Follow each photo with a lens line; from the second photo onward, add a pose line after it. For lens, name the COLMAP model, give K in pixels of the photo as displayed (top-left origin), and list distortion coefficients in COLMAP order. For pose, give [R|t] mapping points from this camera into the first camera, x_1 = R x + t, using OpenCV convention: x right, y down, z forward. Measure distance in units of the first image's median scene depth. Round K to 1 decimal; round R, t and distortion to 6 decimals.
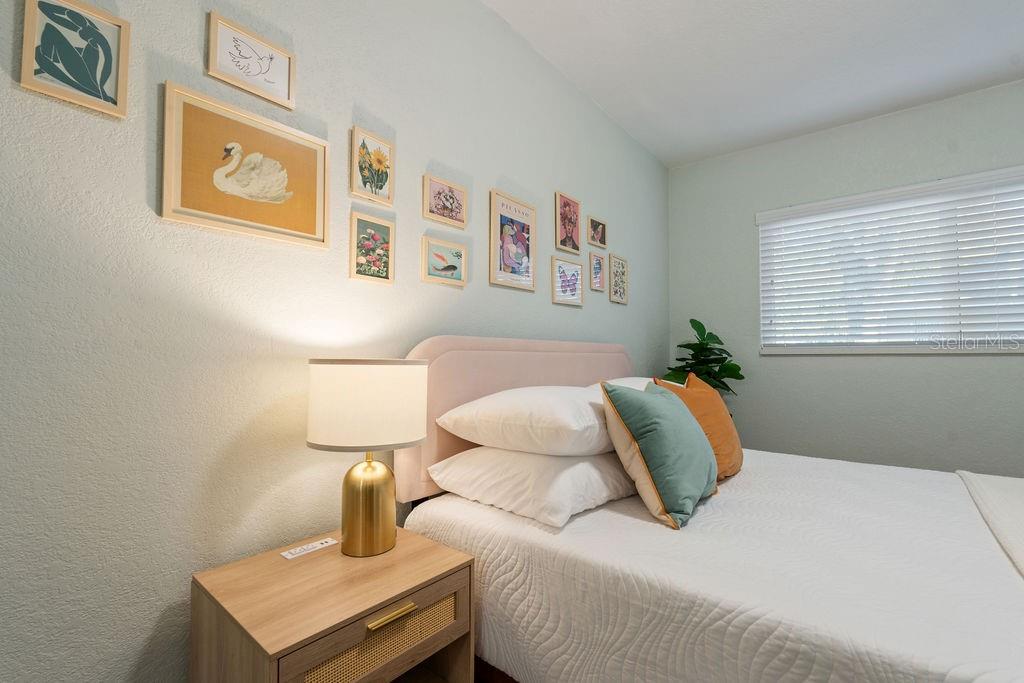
lens RADIAL K [[467.9, 0, 513.3], [0, 467.9, 342.8], [0, 0, 1]] dist [0.000343, 0.000979]
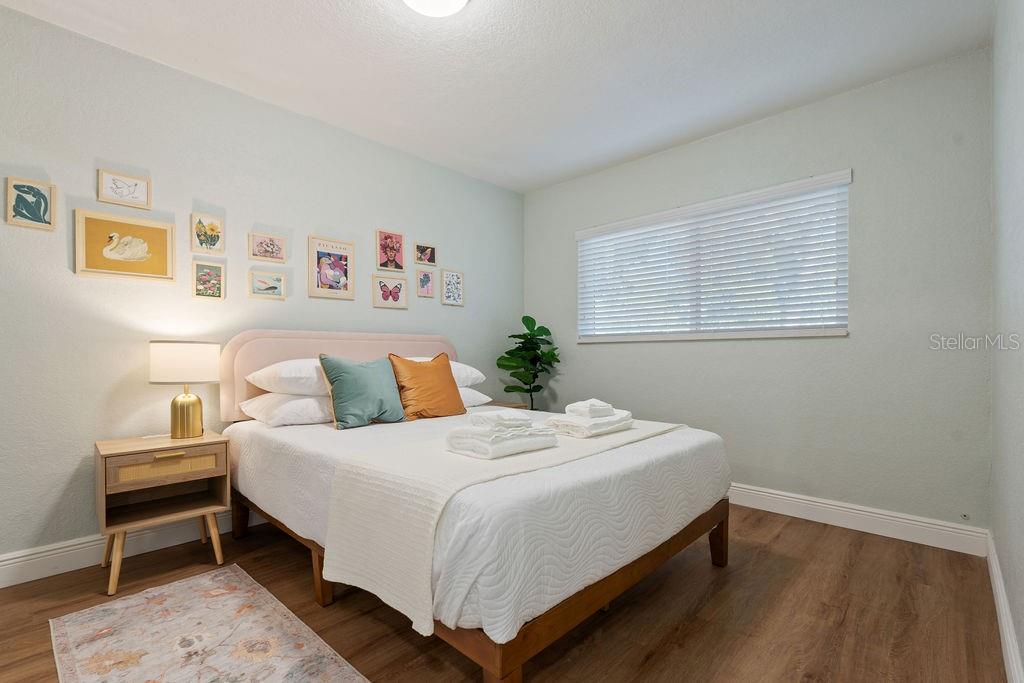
lens RADIAL K [[467.9, 0, 494.1], [0, 467.9, 356.4], [0, 0, 1]] dist [0.000343, 0.000979]
pose [[0.995846, -0.004313, -0.090956, 0.941248], [0.007651, 0.999309, 0.036383, 0.029496], [0.090736, -0.036928, 0.995190, -0.675163]]
